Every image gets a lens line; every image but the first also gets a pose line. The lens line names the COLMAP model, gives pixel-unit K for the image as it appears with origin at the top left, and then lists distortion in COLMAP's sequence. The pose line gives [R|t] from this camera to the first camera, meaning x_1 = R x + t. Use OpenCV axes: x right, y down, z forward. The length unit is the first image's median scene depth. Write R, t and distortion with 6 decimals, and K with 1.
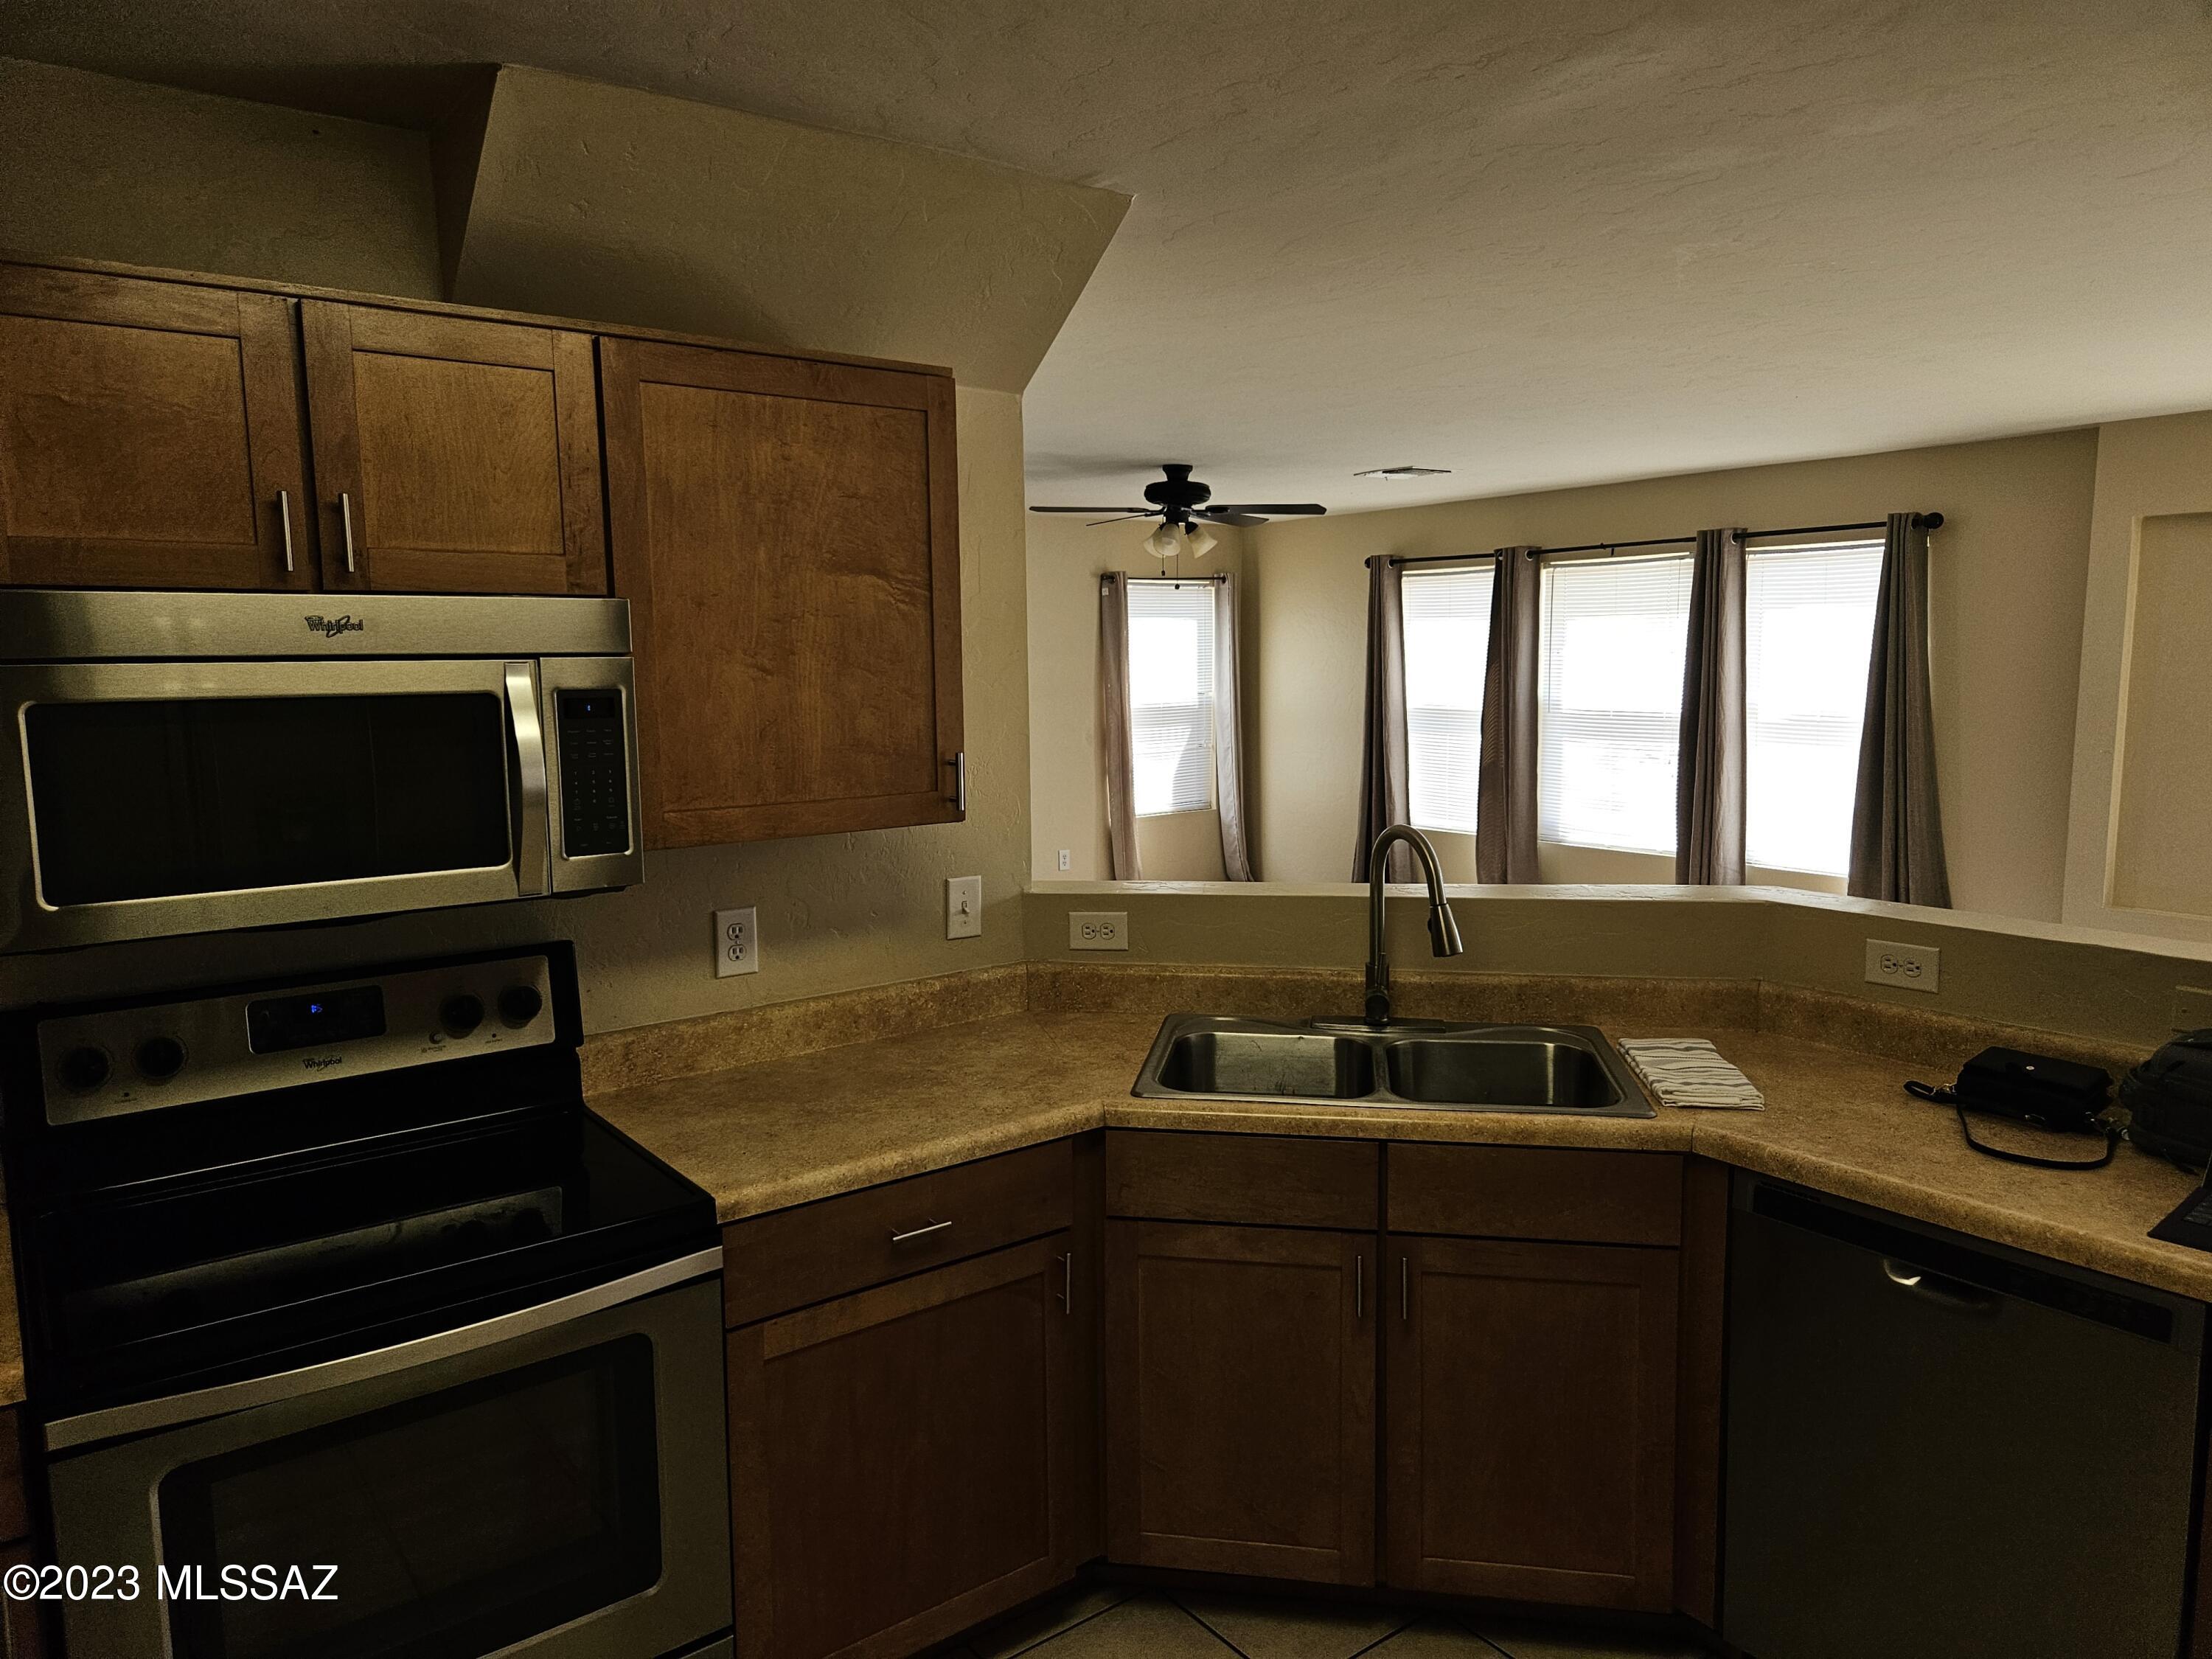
lens RADIAL K [[1497.8, 0, 1094.7], [0, 1497.8, 823.1], [0, 0, 1]] dist [0.050359, -0.027919]
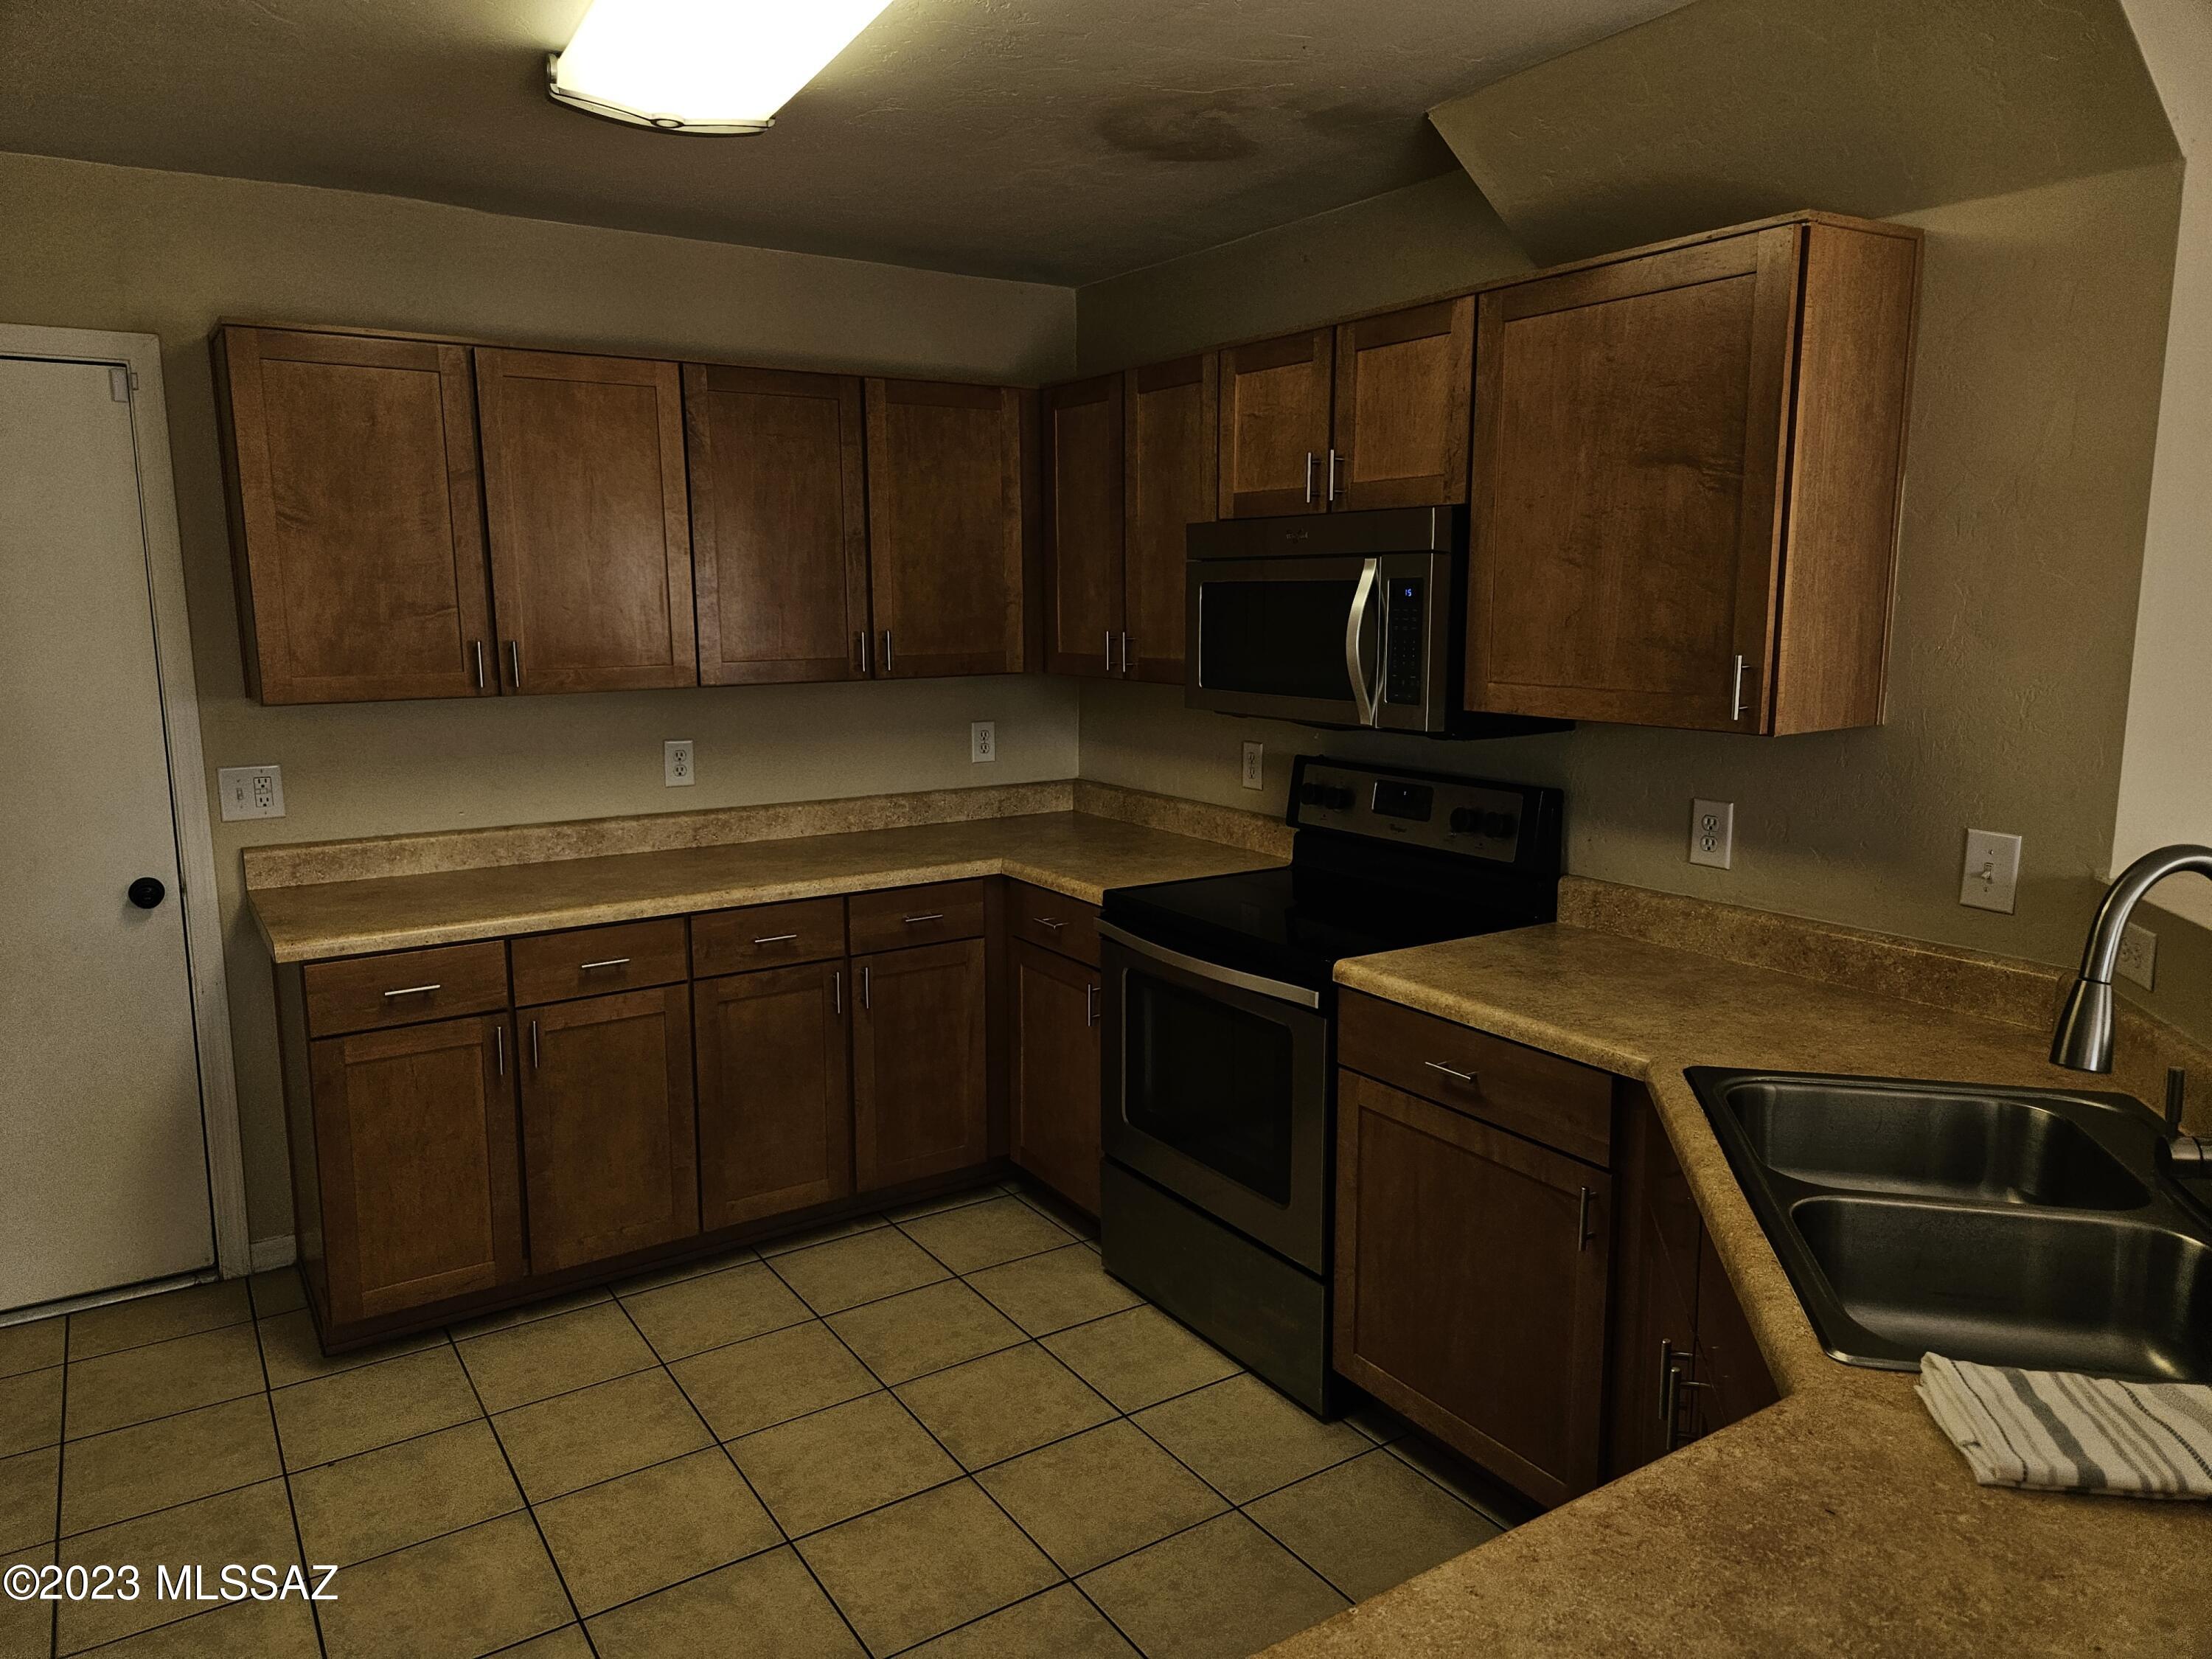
lens RADIAL K [[1497.8, 0, 1093.7], [0, 1497.8, 819.1], [0, 0, 1]] dist [0.050359, -0.027919]
pose [[-0.077419, 0.166514, -0.982995, 0.863835], [-0.107218, 0.978846, 0.174255, -0.069165], [0.991217, 0.118885, -0.057928, 0.697534]]
